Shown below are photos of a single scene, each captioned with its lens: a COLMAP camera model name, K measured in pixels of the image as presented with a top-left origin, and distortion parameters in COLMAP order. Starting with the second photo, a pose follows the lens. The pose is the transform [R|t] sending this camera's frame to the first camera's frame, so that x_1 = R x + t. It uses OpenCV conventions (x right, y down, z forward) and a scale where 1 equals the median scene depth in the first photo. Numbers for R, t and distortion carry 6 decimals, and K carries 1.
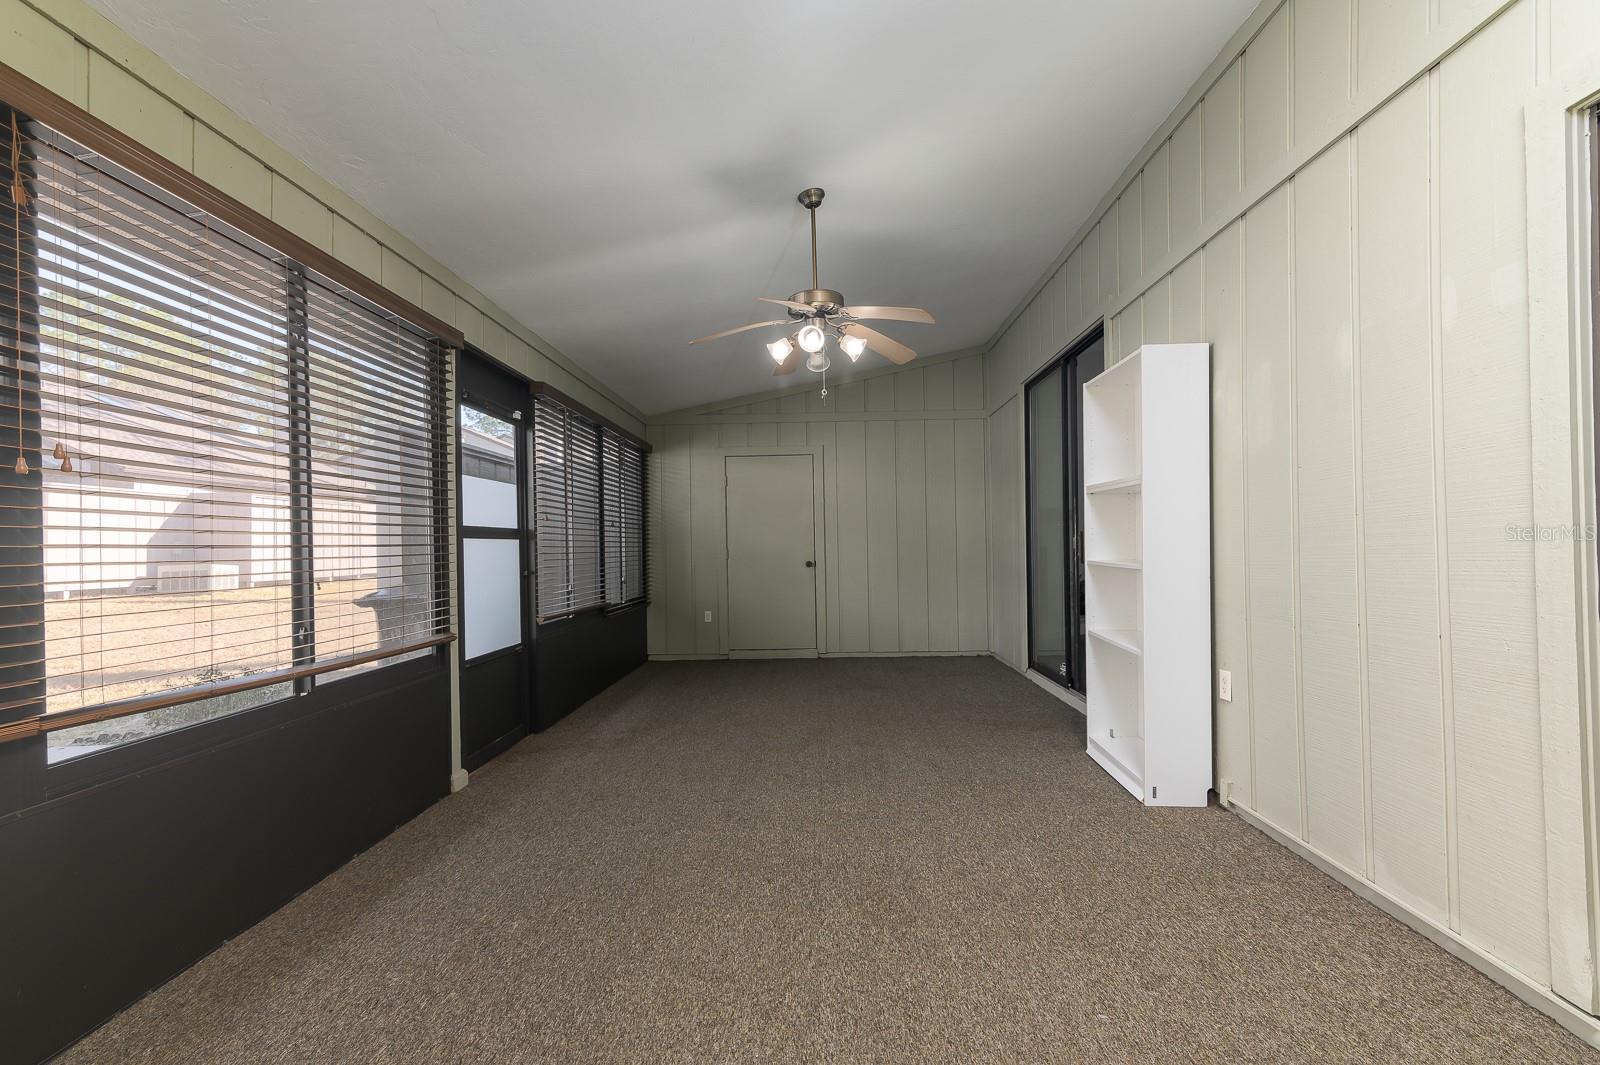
lens RADIAL K [[723.6, 0, 810.6], [0, 723.6, 536.9], [0, 0, 1]] dist [0.015189, -0.000110]
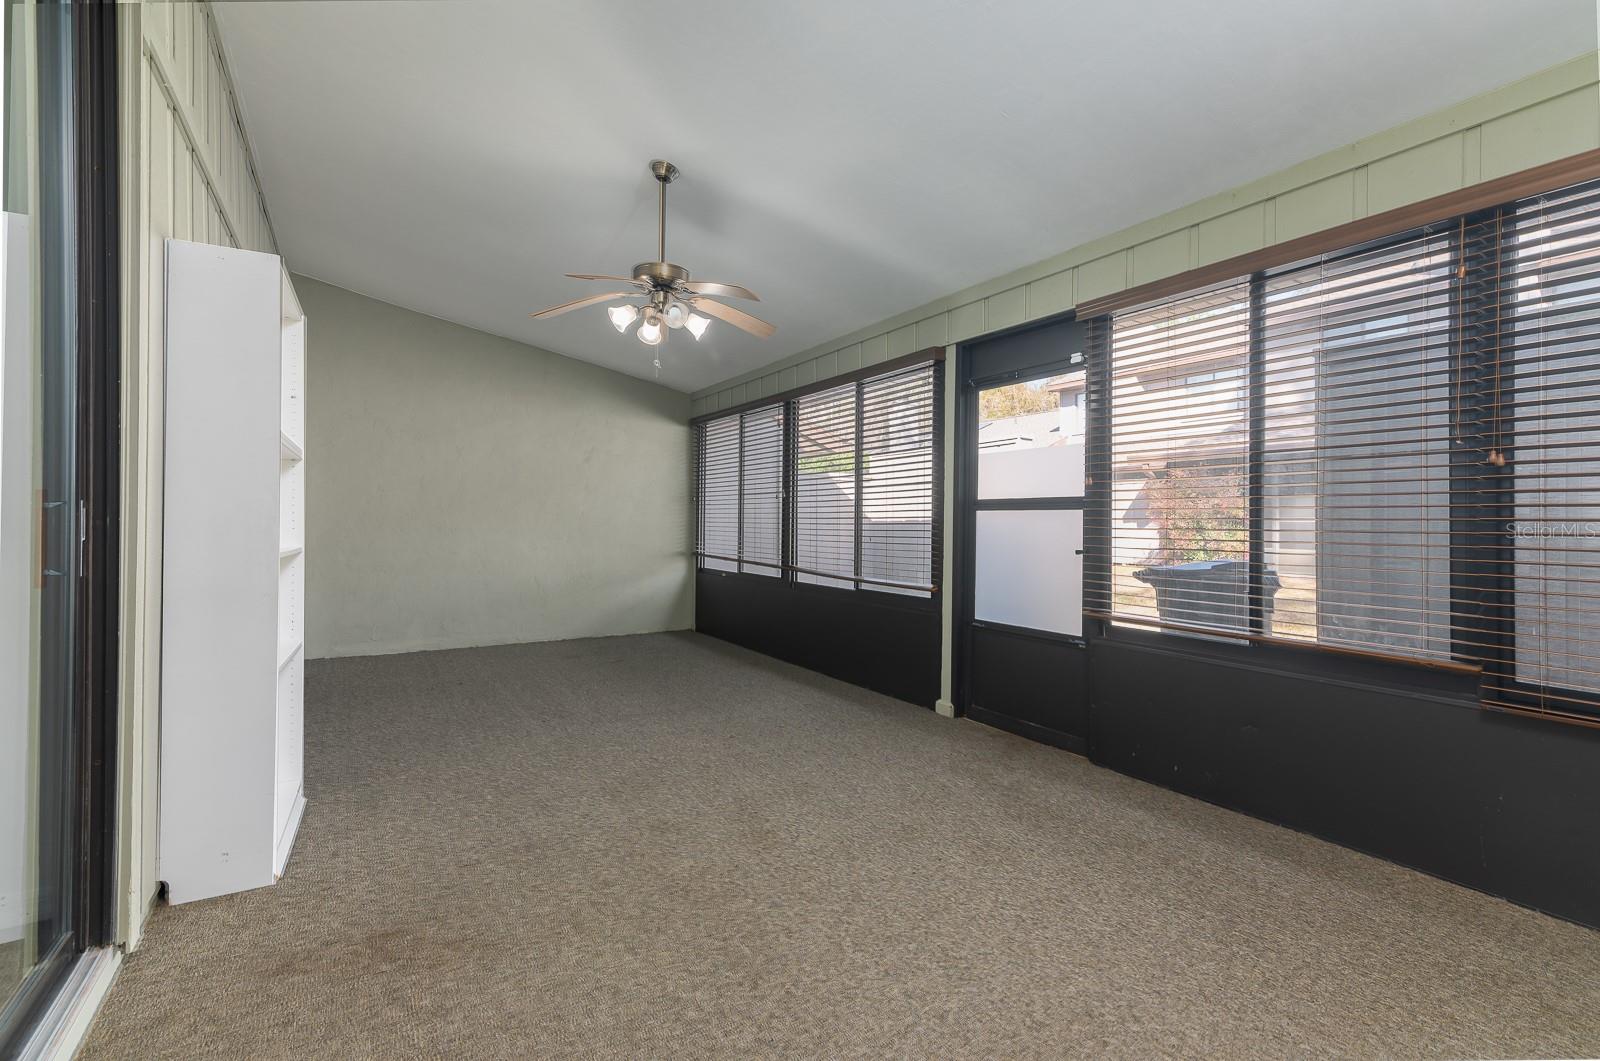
lens RADIAL K [[723.6, 0, 810.6], [0, 723.6, 534.9], [0, 0, 1]] dist [0.015189, -0.000110]
pose [[-0.837135, 0.023406, -0.546496, 0.369835], [0.013593, 0.999666, 0.021994, 0.011516], [0.546828, 0.010983, -0.837173, 1.899693]]
